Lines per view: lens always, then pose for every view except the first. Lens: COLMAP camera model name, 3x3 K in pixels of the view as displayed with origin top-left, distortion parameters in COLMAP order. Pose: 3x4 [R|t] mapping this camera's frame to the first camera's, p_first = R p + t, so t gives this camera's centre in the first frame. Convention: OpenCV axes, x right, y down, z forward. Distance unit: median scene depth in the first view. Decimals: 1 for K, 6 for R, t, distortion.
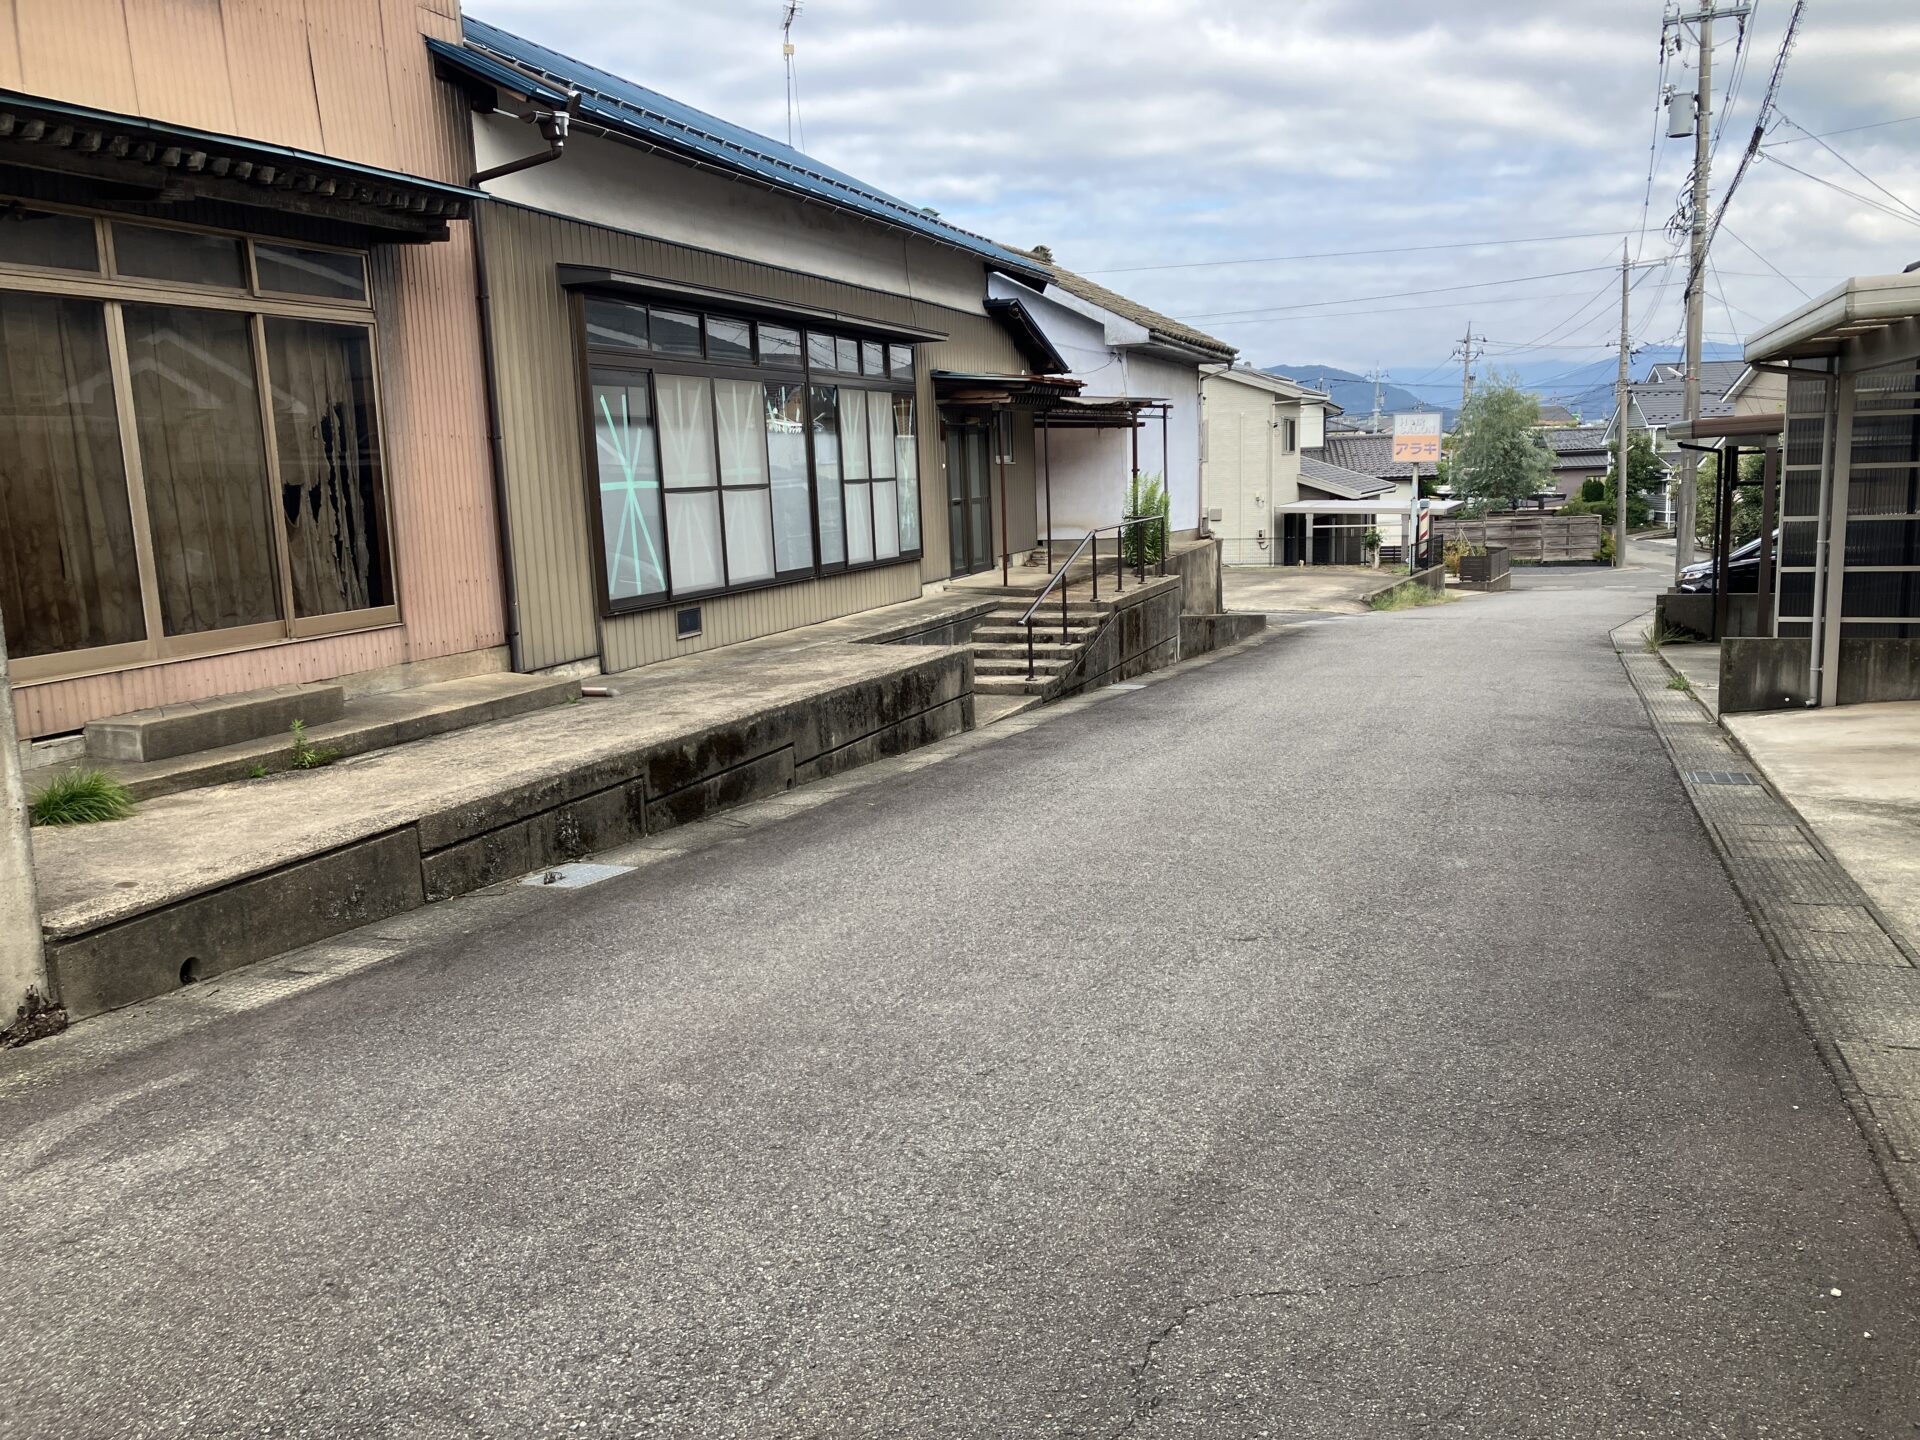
lens RADIAL K [[1548.1, 0, 947.7], [0, 1548.1, 732.8], [0, 0, 1]] dist [0.026793, -0.024043]
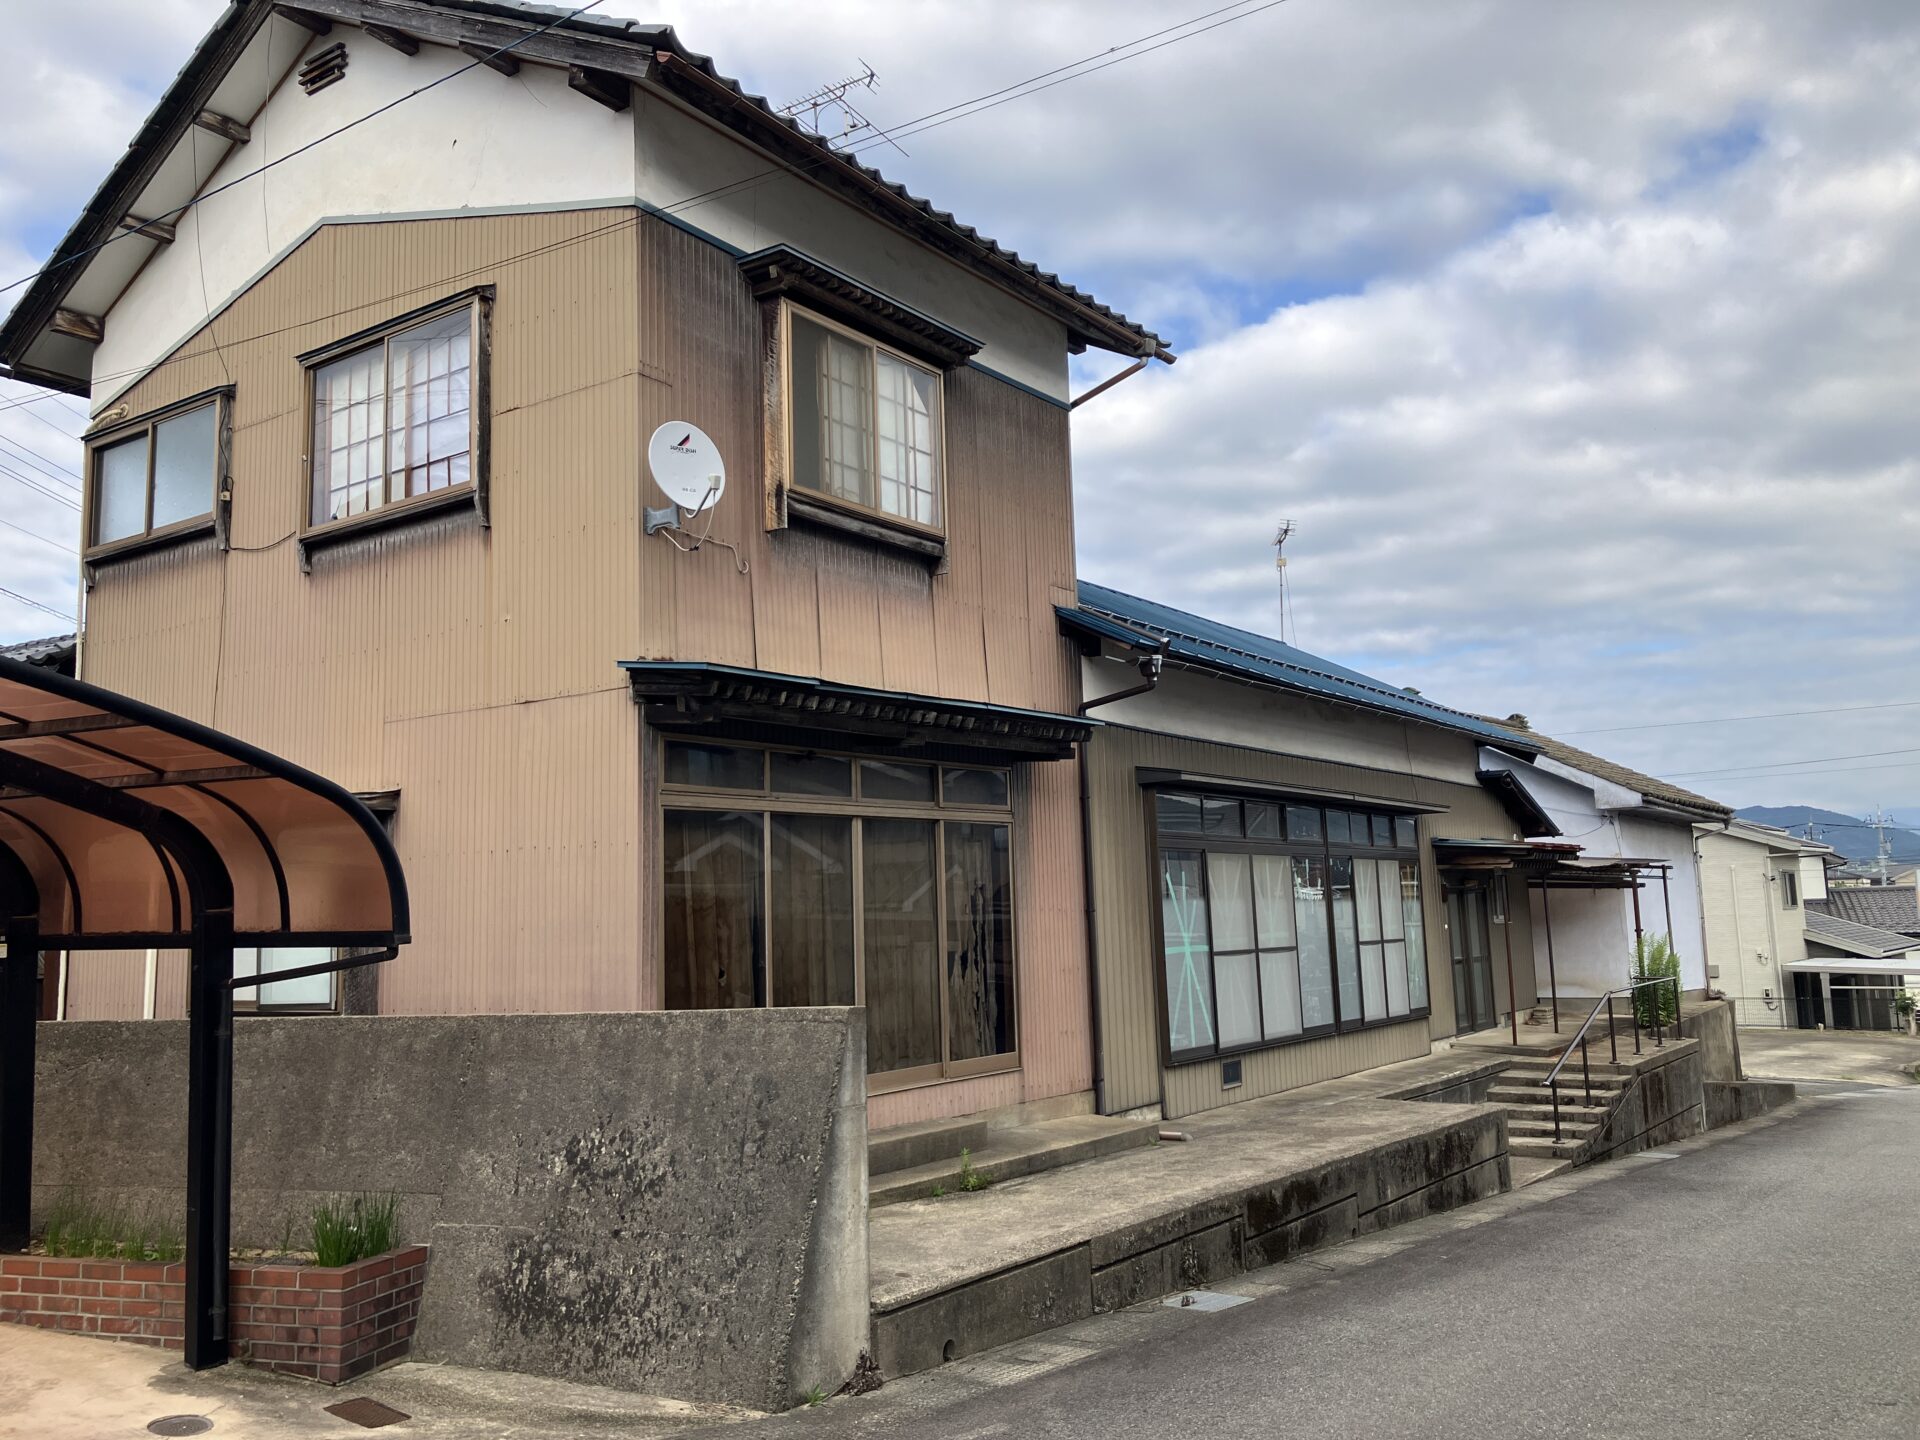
lens RADIAL K [[1548.1, 0, 951.8], [0, 1548.1, 719.9], [0, 0, 1]] dist [0.026793, -0.024043]
pose [[0.963508, -0.024062, -0.266595, -0.065740], [-0.053210, 0.958859, -0.278850, 0.006368], [0.262336, 0.282860, 0.922589, -0.153143]]
